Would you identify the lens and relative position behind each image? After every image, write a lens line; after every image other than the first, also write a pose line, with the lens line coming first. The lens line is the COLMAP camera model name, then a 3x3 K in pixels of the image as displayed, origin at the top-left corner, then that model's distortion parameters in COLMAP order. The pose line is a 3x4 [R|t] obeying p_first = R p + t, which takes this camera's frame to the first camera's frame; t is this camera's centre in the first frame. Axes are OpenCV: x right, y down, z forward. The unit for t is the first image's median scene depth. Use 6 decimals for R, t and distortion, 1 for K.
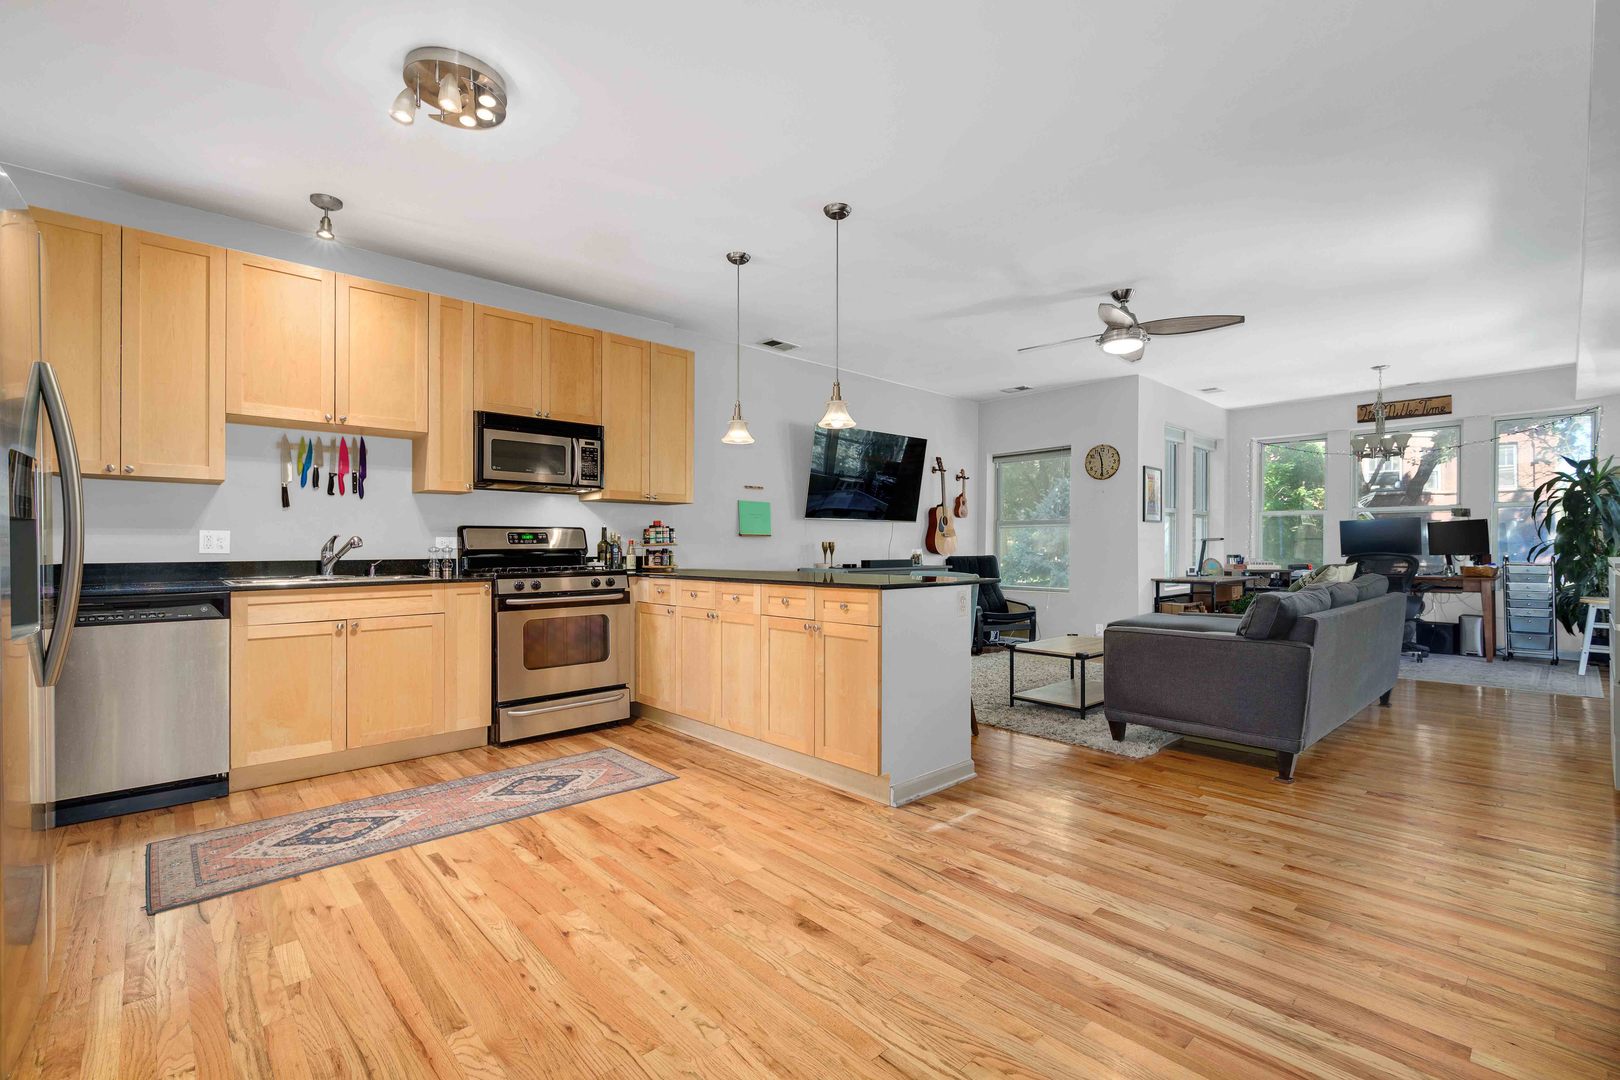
lens RADIAL K [[677.1, 0, 851.7], [0, 677.1, 542.6], [0, 0, 1]] dist [0.006443, -0.000179]
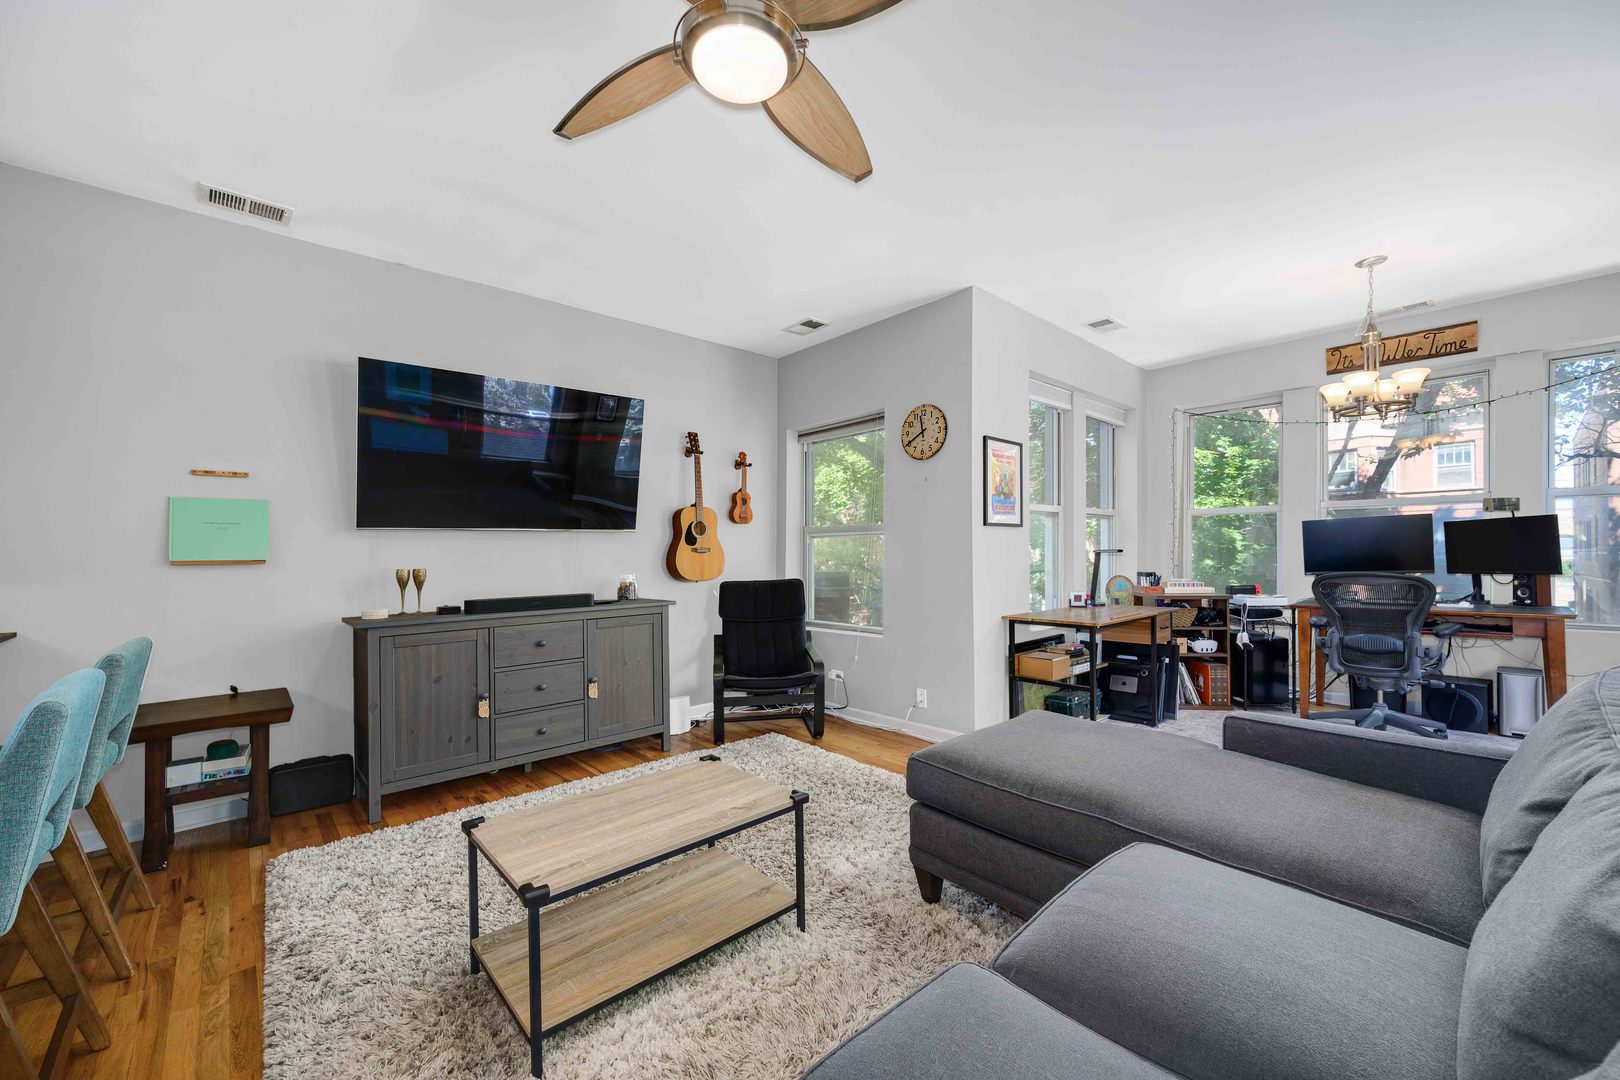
lens RADIAL K [[641.4, 0, 818.3], [0, 641.4, 551.8], [0, 0, 1]] dist [0.003176, 0.000123]
pose [[0.999825, -0.012893, -0.013532, 0.474675], [0.012961, 0.999904, 0.004910, -0.020504], [0.013467, -0.005084, 0.999896, 0.682869]]
